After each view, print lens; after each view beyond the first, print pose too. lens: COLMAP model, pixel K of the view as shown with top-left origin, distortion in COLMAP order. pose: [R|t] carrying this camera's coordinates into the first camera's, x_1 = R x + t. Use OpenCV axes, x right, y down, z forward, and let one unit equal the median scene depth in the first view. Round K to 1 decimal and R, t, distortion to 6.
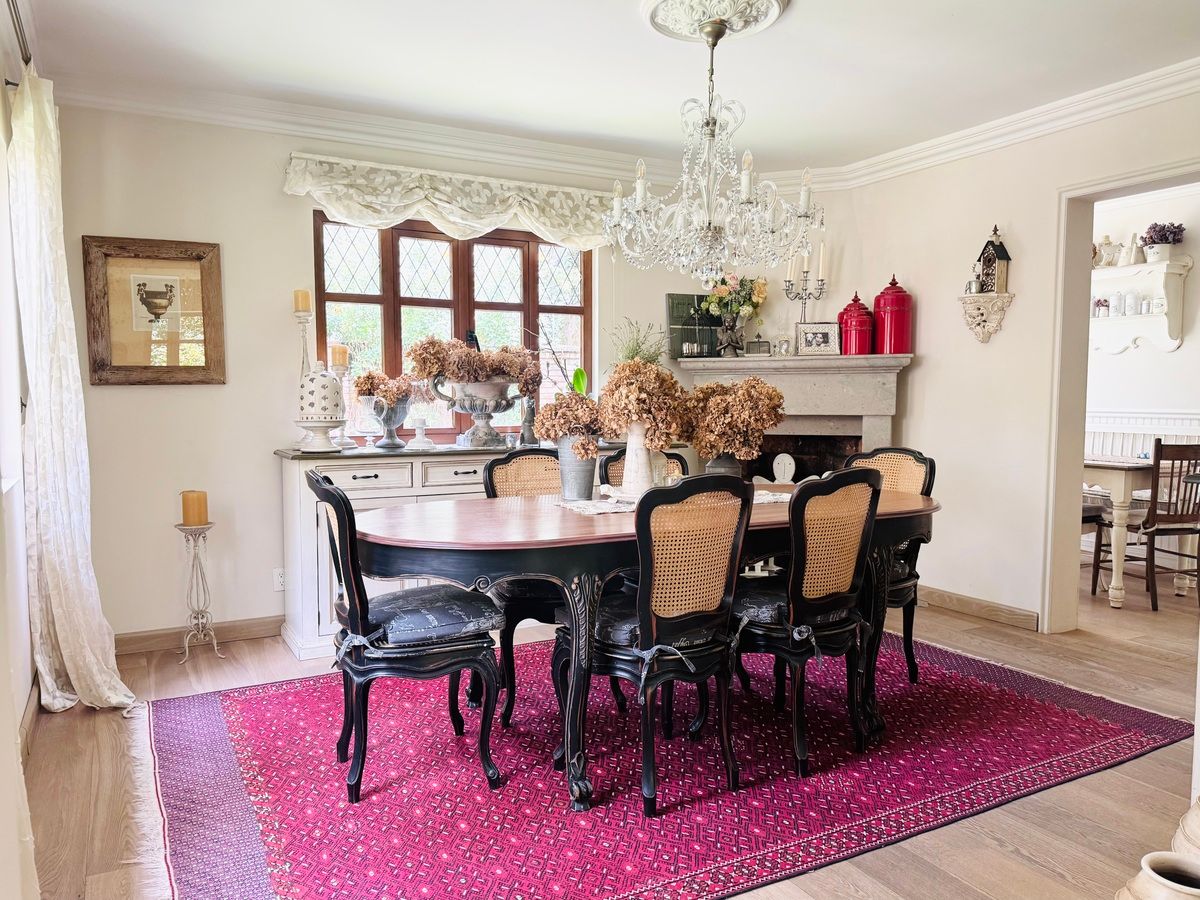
lens RADIAL K [[870.4, 0, 600.7], [0, 870.4, 451.1], [0, 0, 1]] dist [0.057437, -0.005069]
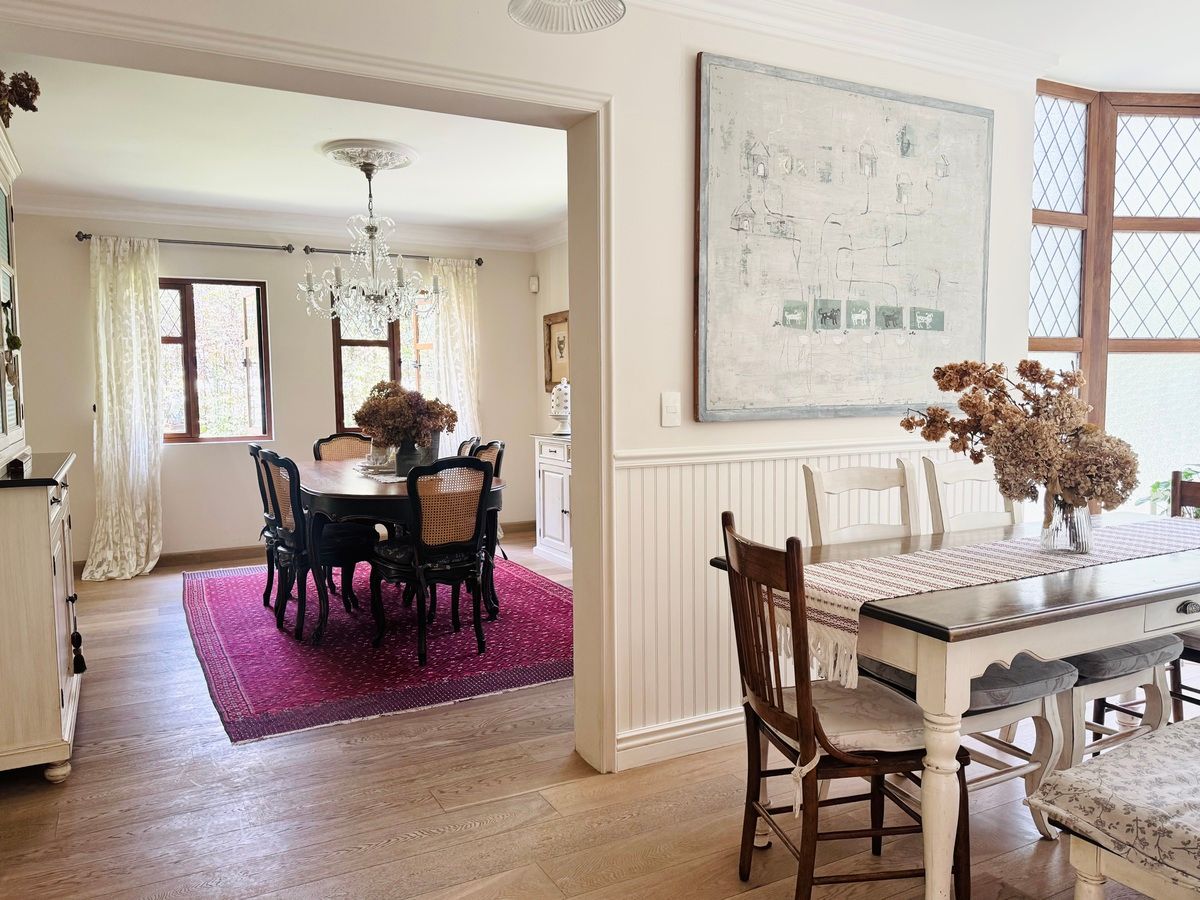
lens RADIAL K [[870.4, 0, 599.6], [0, 870.4, 449.0], [0, 0, 1]] dist [0.057437, -0.005069]
pose [[-0.010978, 0.063825, -0.997901, 1.481964], [-0.083912, 0.994382, 0.064523, -0.090775], [0.996413, 0.084445, -0.005561, 1.271719]]
